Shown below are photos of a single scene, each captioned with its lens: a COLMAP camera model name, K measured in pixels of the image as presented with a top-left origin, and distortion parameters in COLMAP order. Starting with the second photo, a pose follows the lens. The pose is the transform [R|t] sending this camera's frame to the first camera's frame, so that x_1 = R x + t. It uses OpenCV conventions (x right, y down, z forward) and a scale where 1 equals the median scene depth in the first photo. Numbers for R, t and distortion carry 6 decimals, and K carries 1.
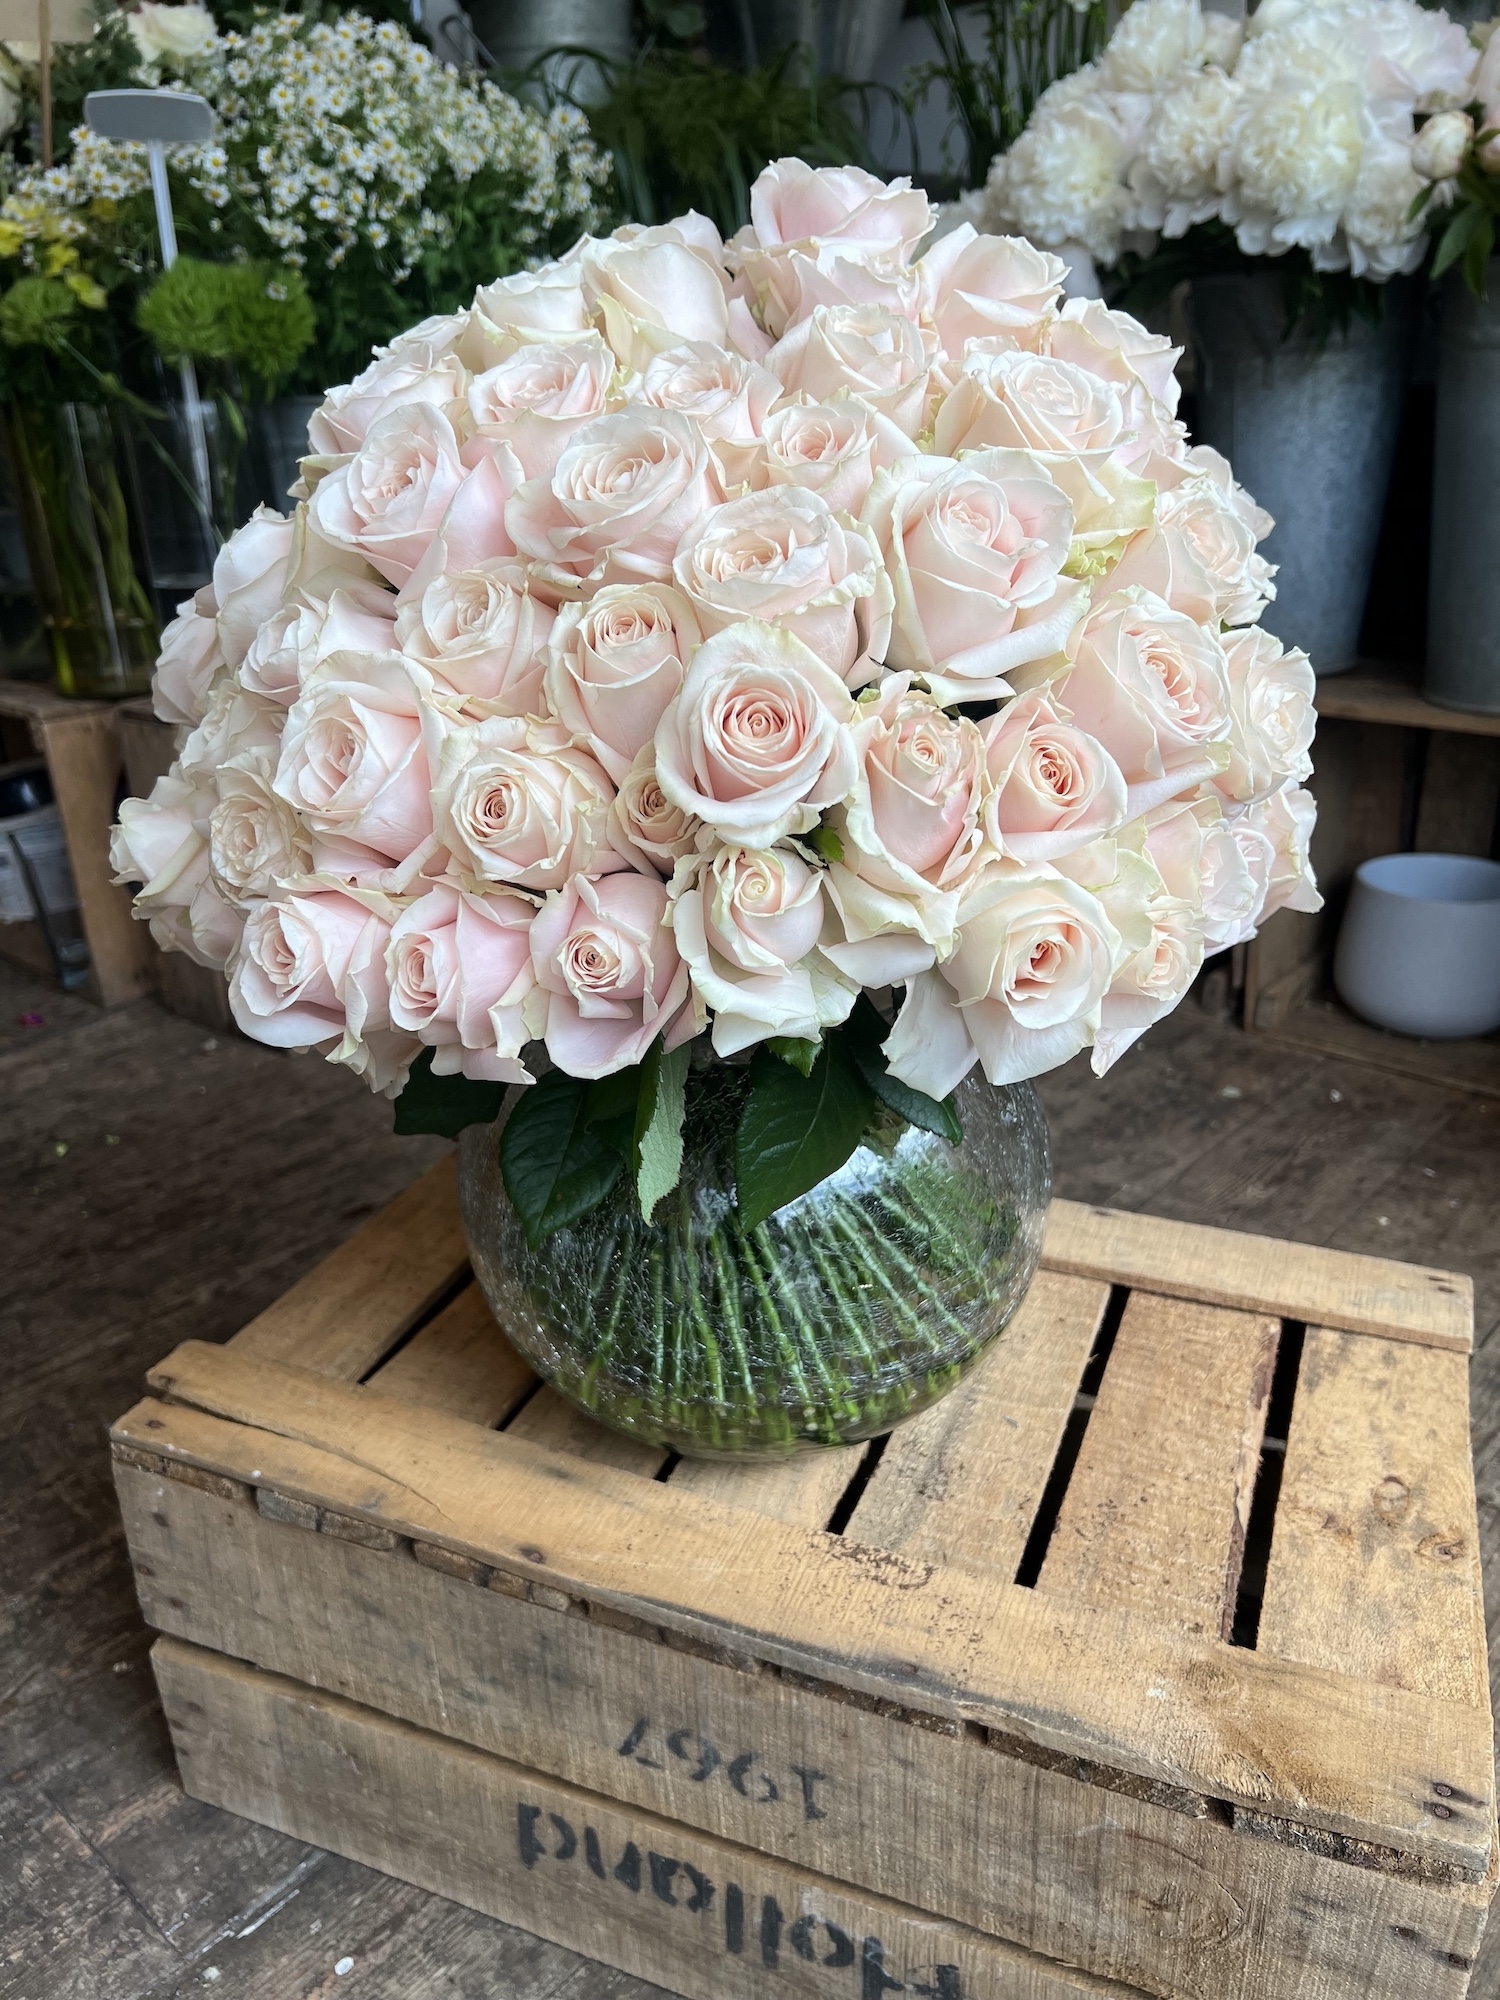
lens RADIAL K [[1499.6, 0, 750.0], [0, 1499.6, 1000.0], [0, 0, 1]] dist [0.087194, 0.000112]
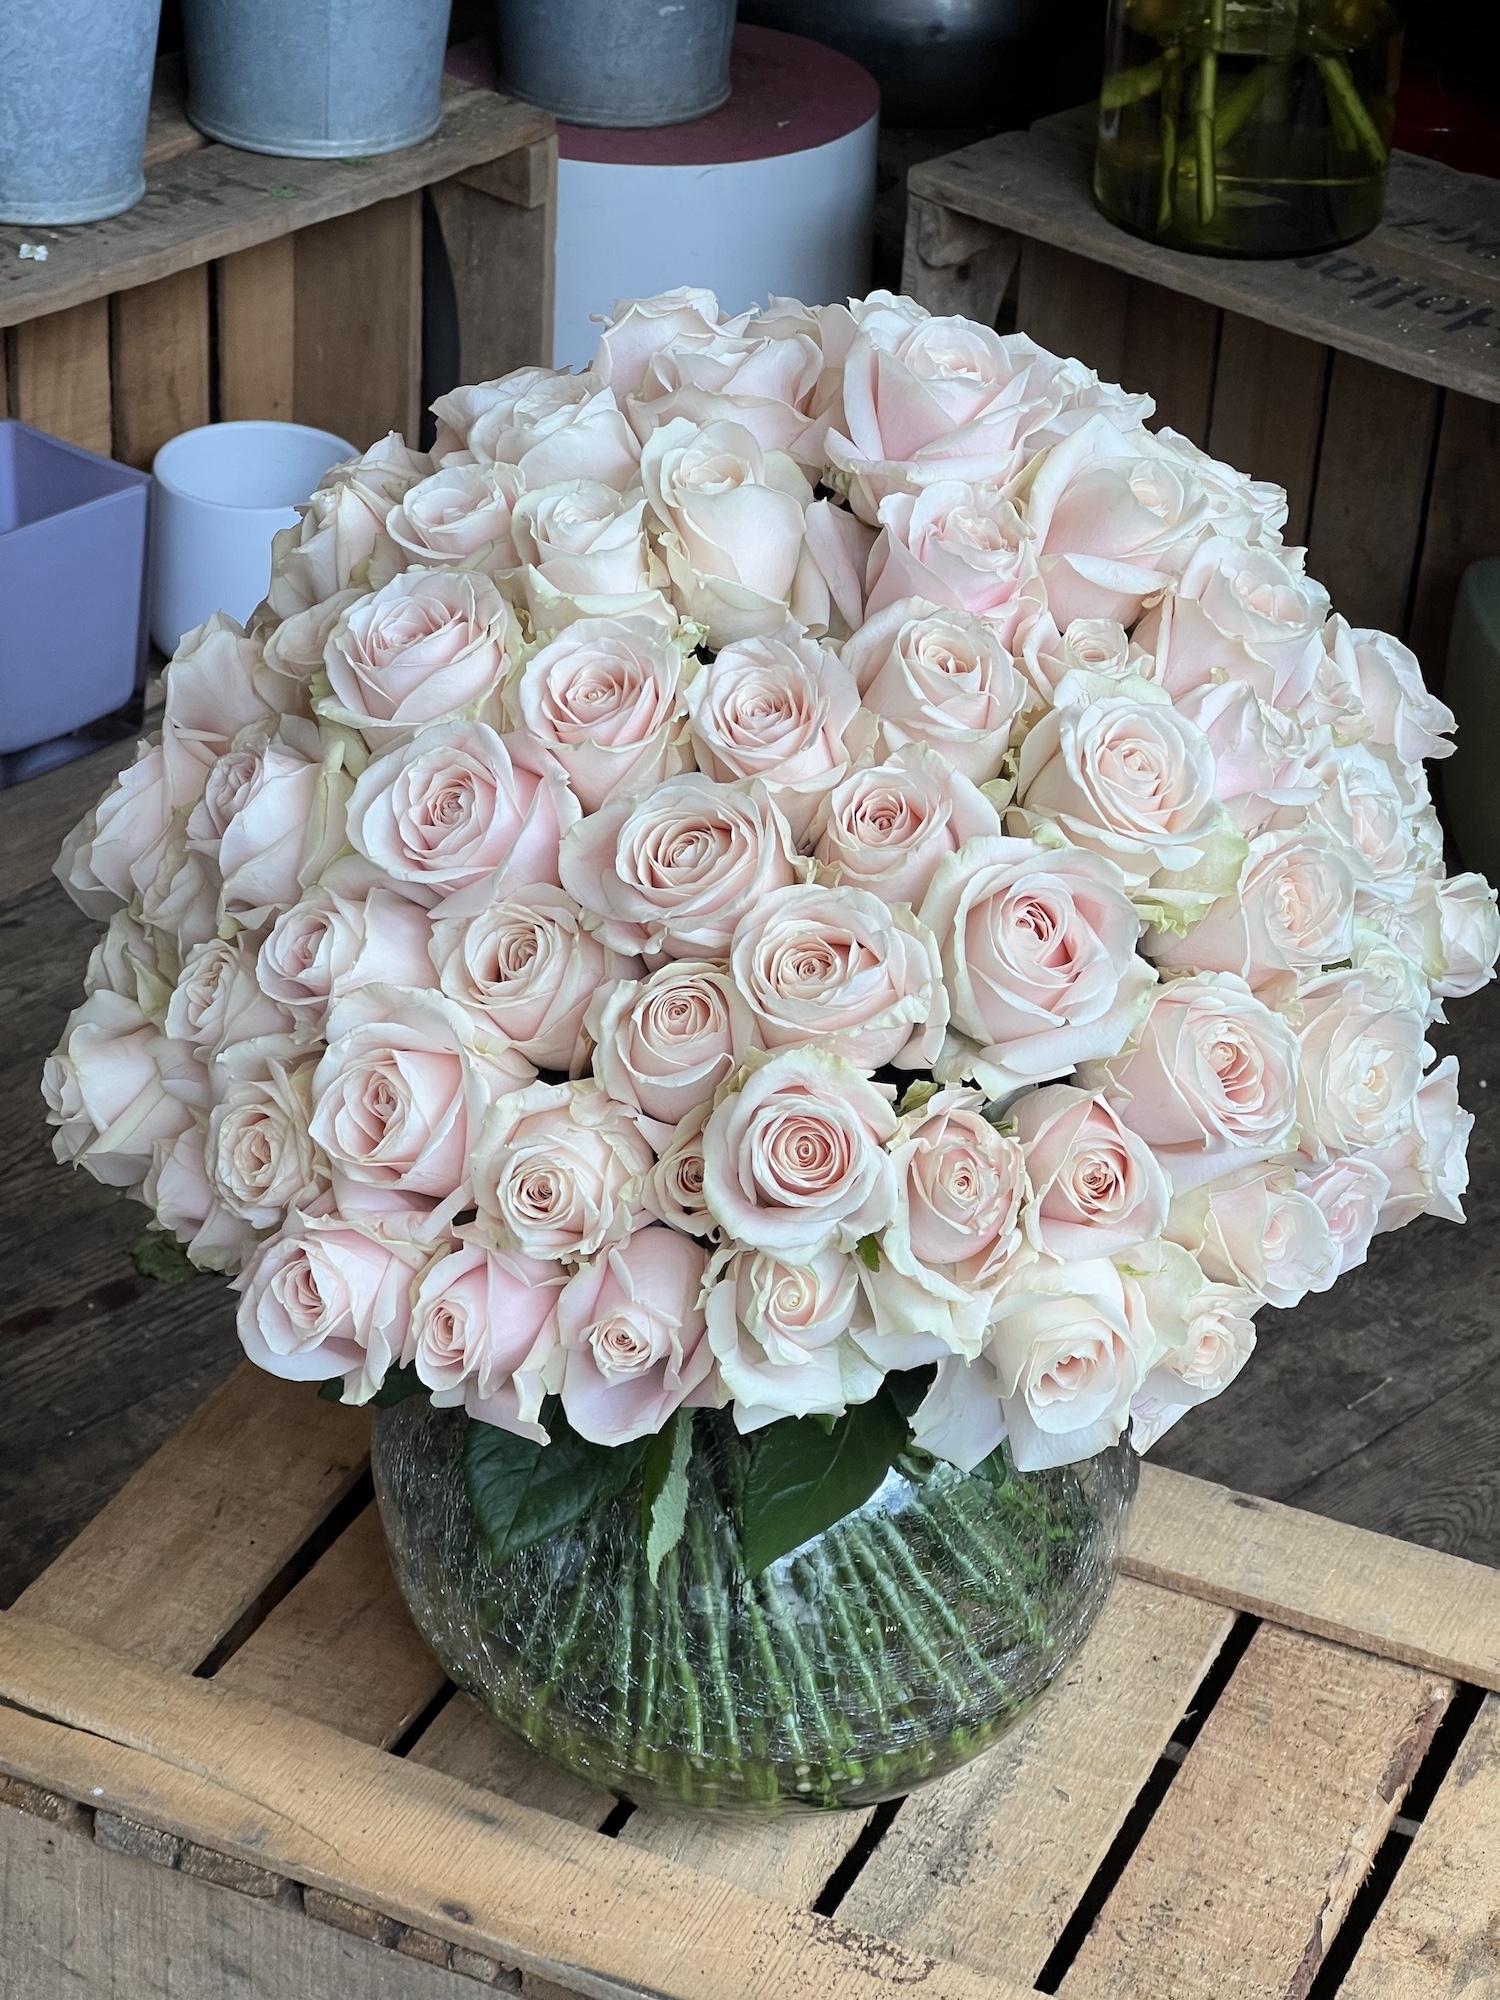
lens RADIAL K [[4543.5, 0, 750.0], [0, 4543.5, 1000.0], [0, 0, 1]] dist [-0.028193, 5.971703]
pose [[0.997120, 0.073902, 0.017021, -0.063534], [-0.075494, 0.988609, 0.130205, -0.469747], [-0.007205, -0.131115, 0.991341, -1.430872]]
